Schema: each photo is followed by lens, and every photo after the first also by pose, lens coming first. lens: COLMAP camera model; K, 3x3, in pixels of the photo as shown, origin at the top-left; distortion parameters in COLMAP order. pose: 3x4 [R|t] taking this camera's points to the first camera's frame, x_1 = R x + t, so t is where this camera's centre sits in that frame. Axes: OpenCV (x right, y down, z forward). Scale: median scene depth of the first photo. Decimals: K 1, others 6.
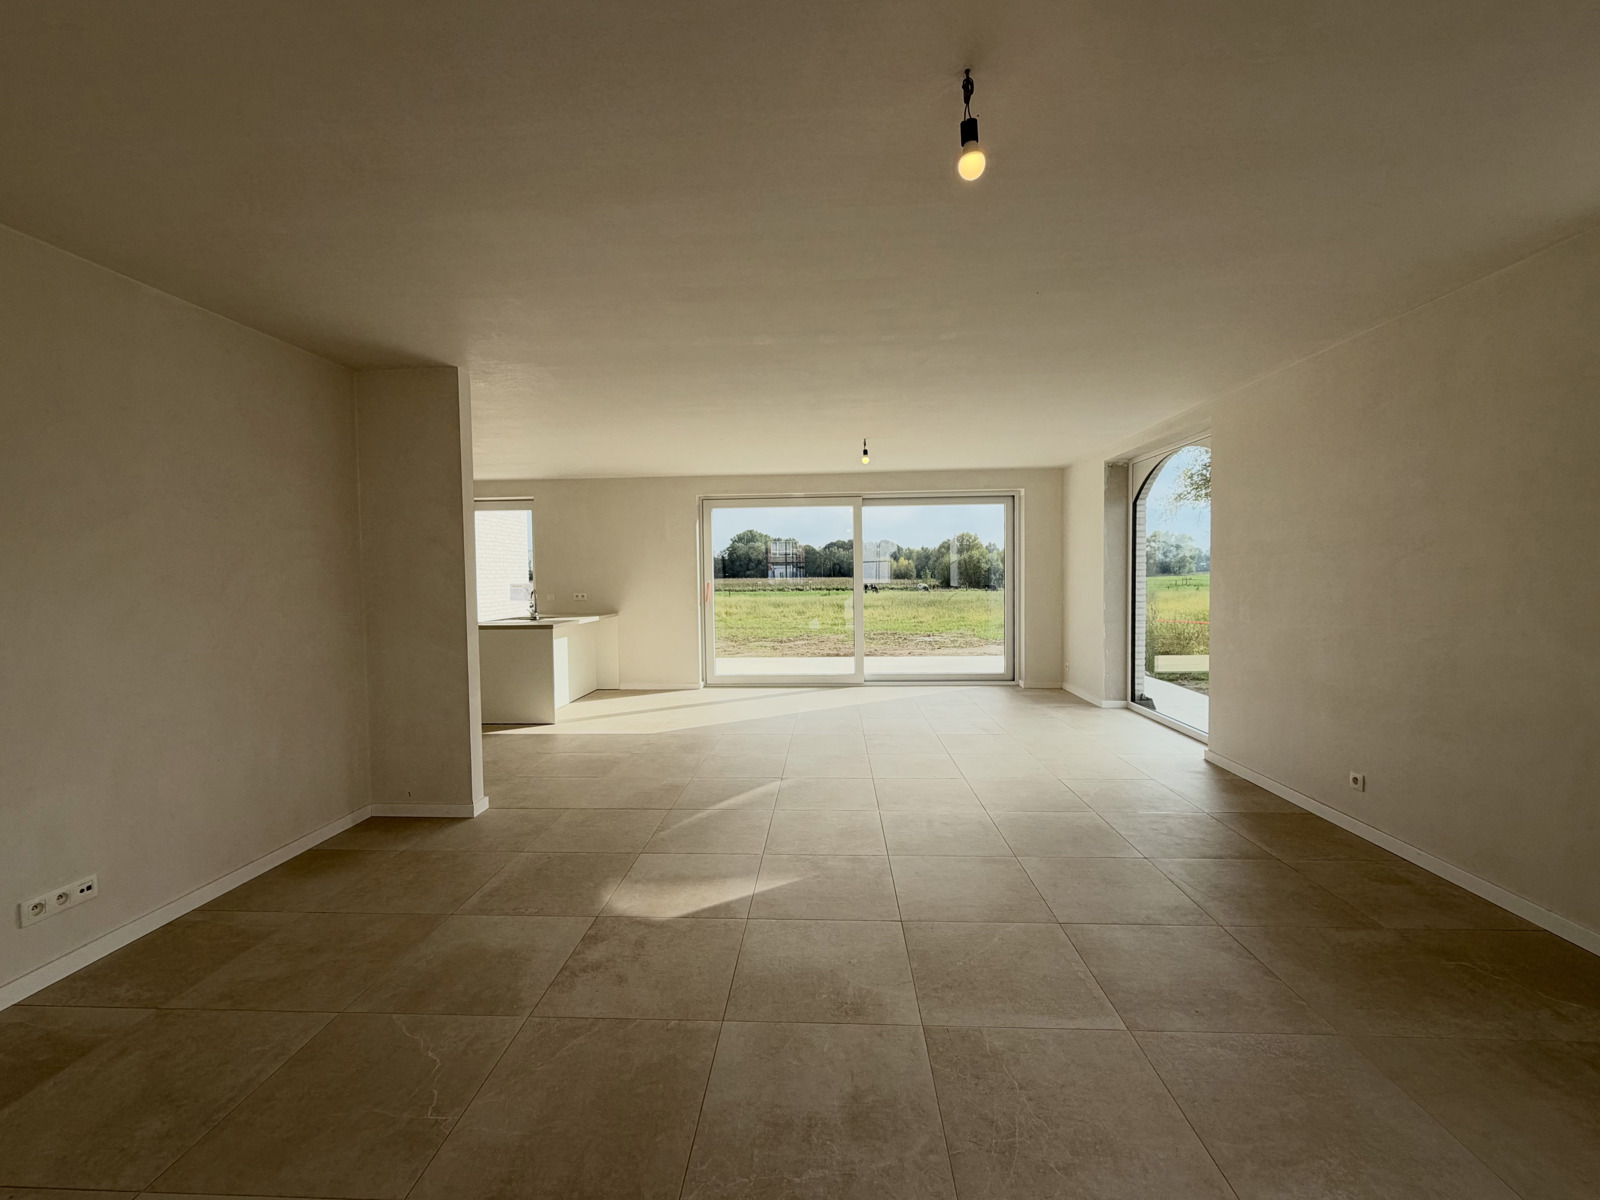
lens RADIAL K [[642.4, 0, 824.5], [0, 642.4, 599.0], [0, 0, 1]] dist [-0.001654, 0.000744]
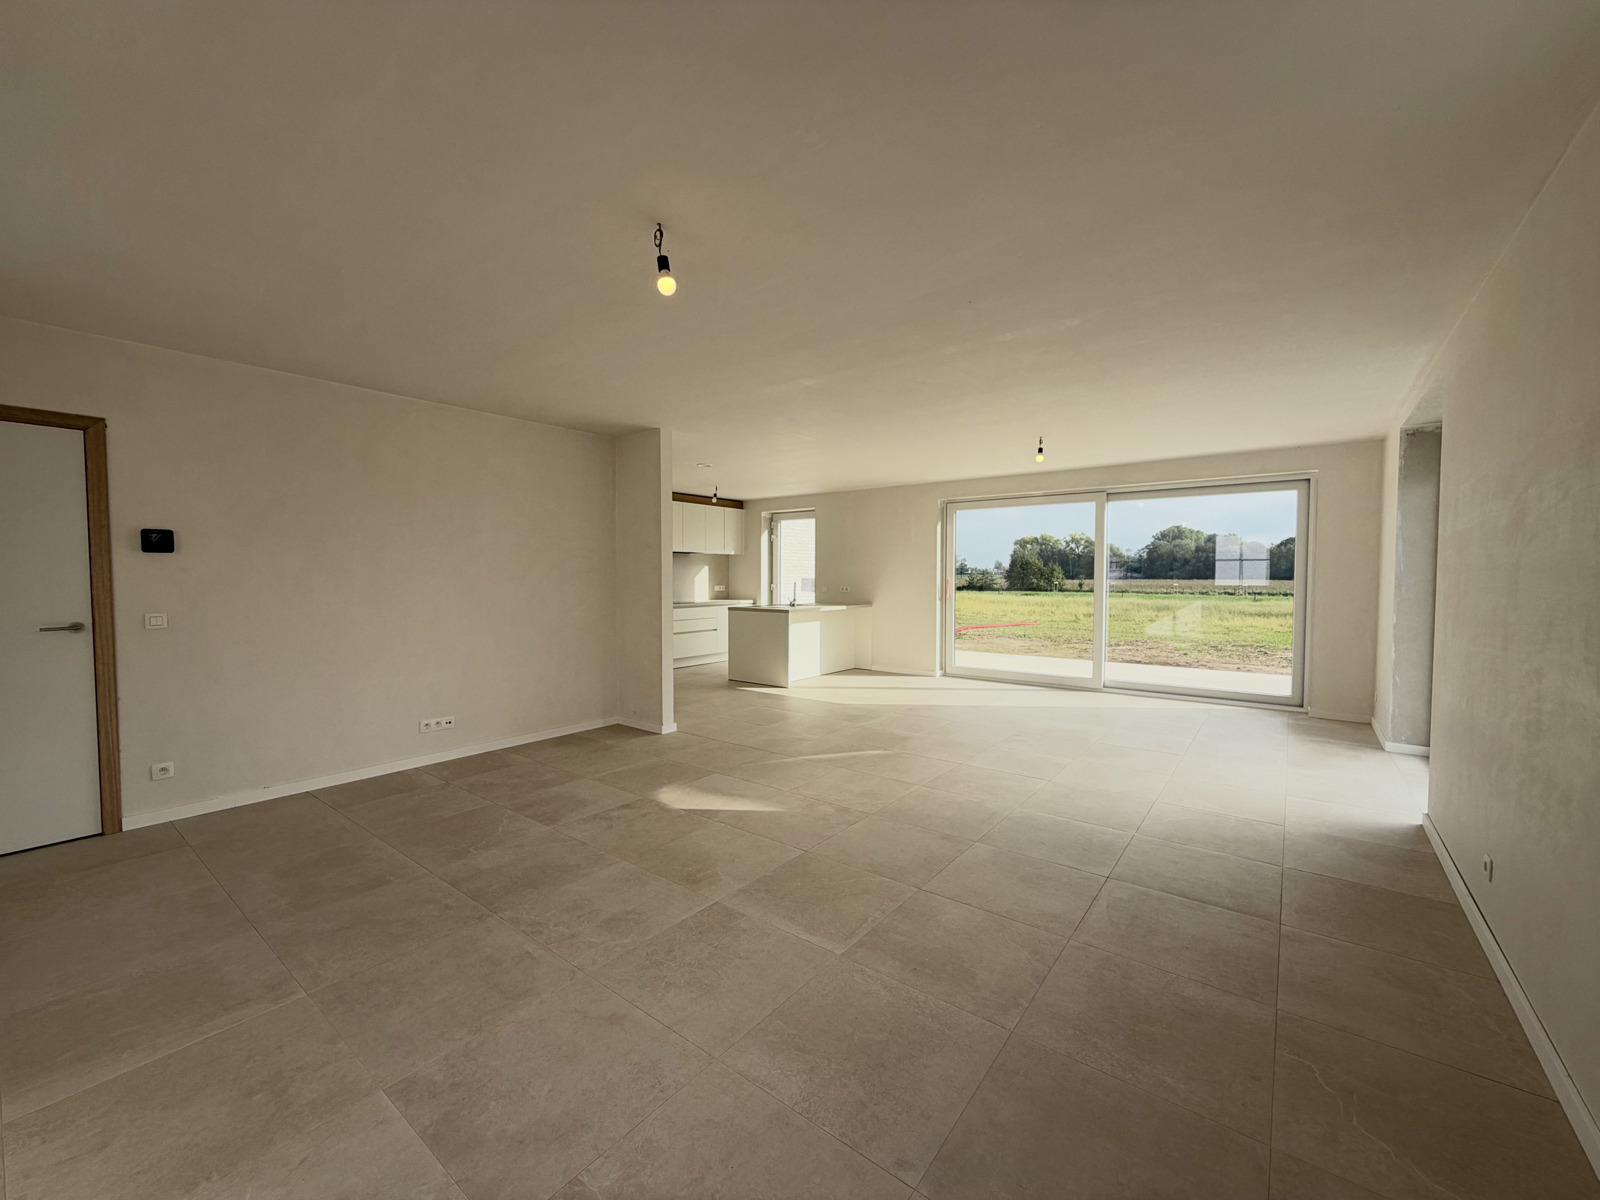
lens RADIAL K [[642.4, 0, 846.0], [0, 642.4, 599.5], [0, 0, 1]] dist [-0.001654, 0.000744]
pose [[0.831492, 0.033992, -0.554496, 0.381359], [-0.032990, 0.999386, 0.011794, 0.000975], [0.554557, 0.008486, 0.832103, 0.005776]]
